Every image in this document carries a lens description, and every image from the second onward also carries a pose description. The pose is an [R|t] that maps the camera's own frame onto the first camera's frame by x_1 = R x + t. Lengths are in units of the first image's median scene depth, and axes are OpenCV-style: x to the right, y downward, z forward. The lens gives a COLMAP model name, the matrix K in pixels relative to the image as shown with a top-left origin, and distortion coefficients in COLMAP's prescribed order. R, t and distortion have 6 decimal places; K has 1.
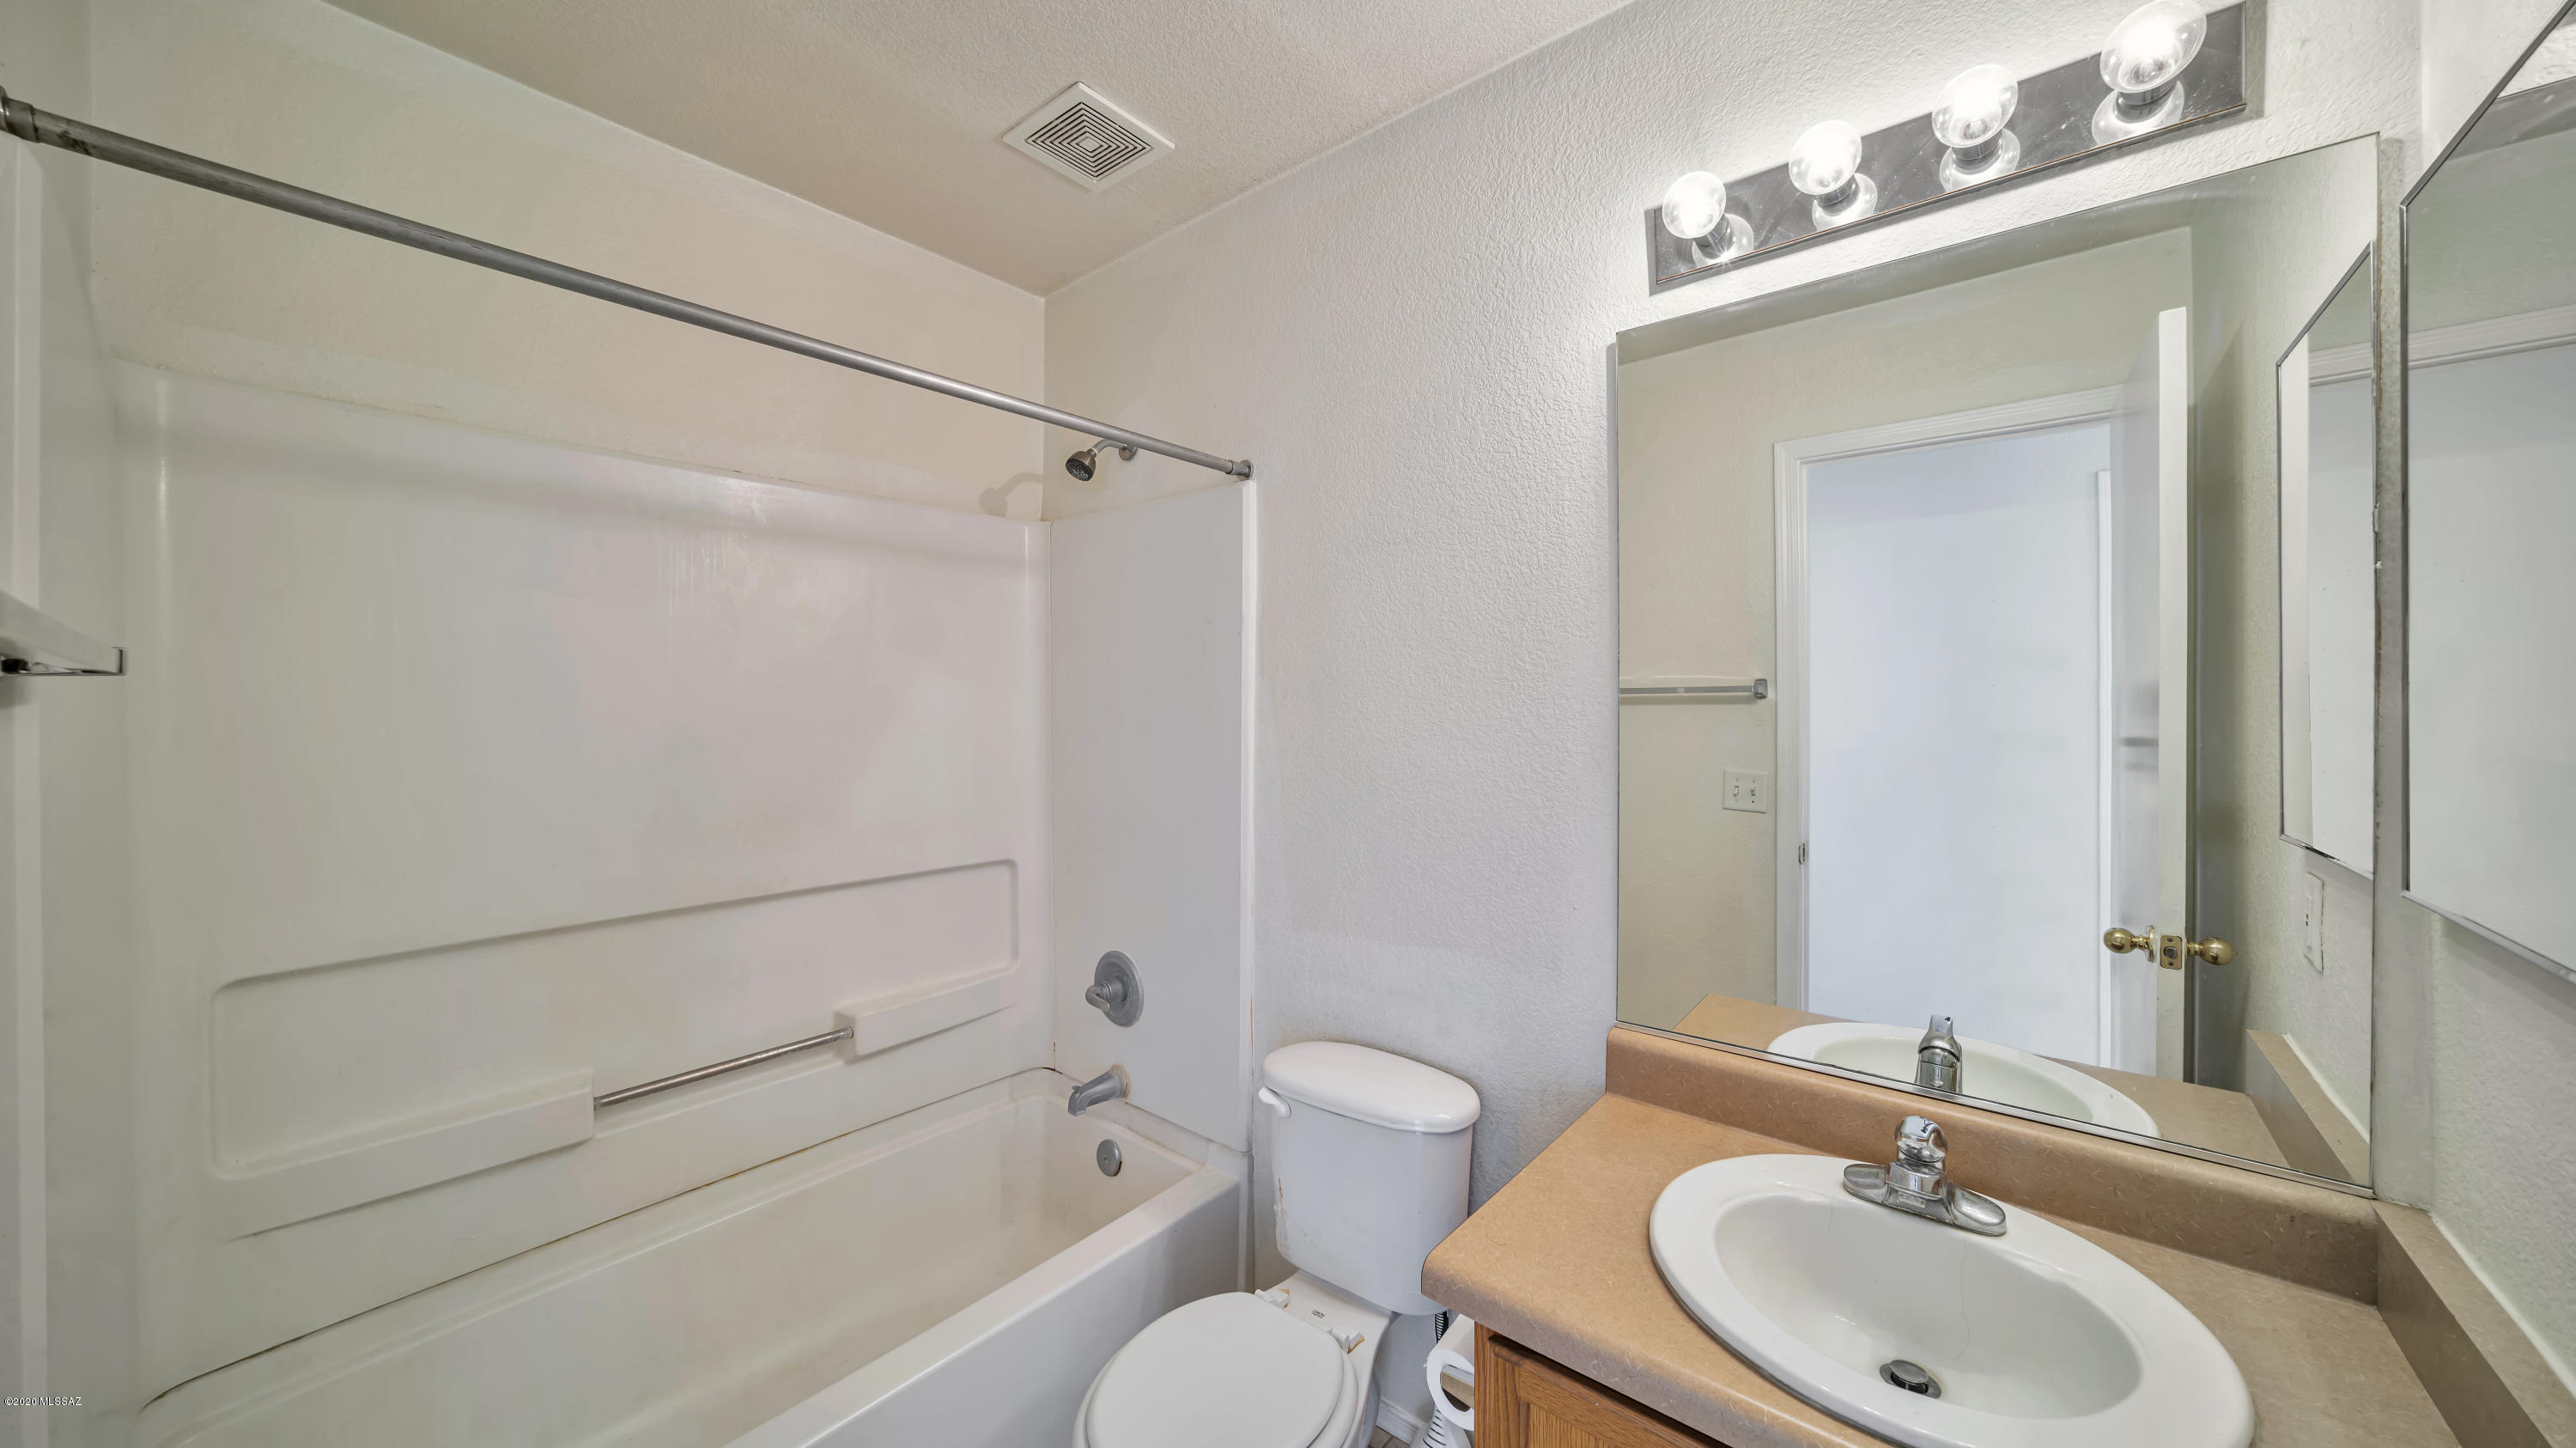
lens RADIAL K [[881.8, 0, 1205.1], [0, 881.8, 716.4], [0, 0, 1]] dist [0.000103, 0.000052]
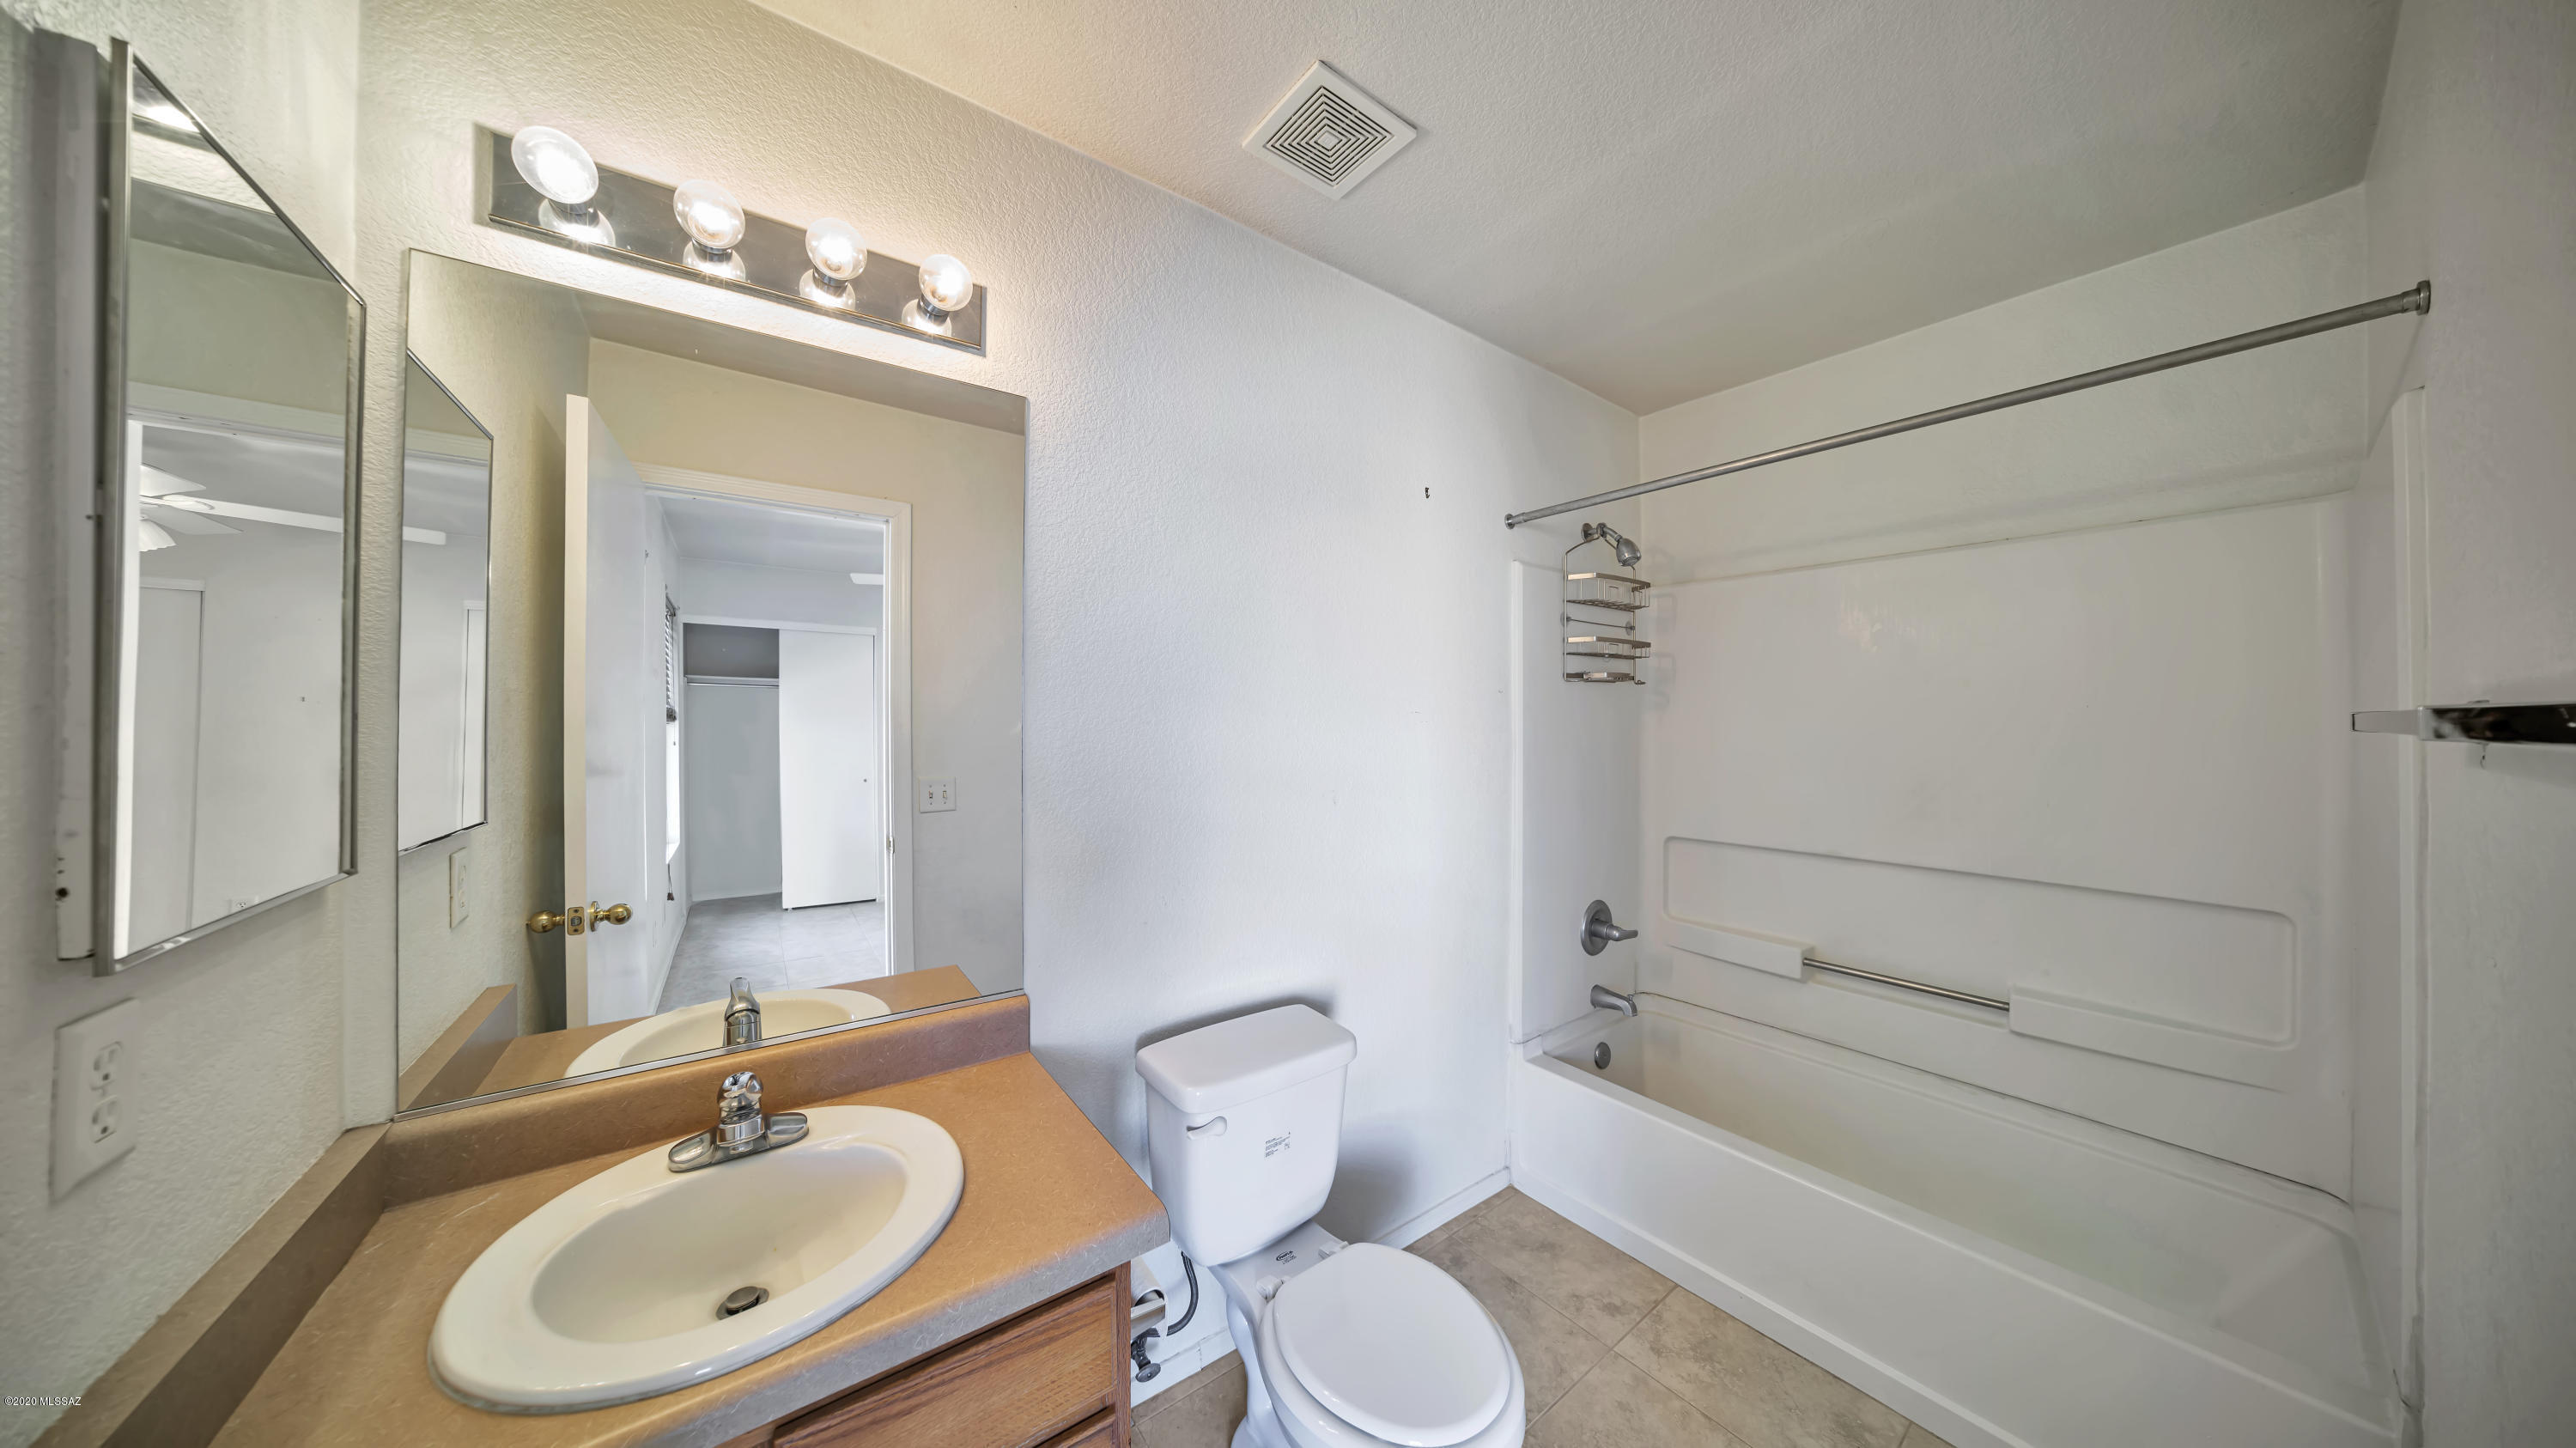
lens RADIAL K [[881.8, 0, 1205.1], [0, 881.8, 716.4], [0, 0, 1]] dist [0.000103, 0.000052]
pose [[0.200293, 0.015955, 0.979606, -0.193283], [-0.006372, 0.999867, -0.014983, 0.001849], [-0.979715, -0.003241, 0.200368, 0.162111]]
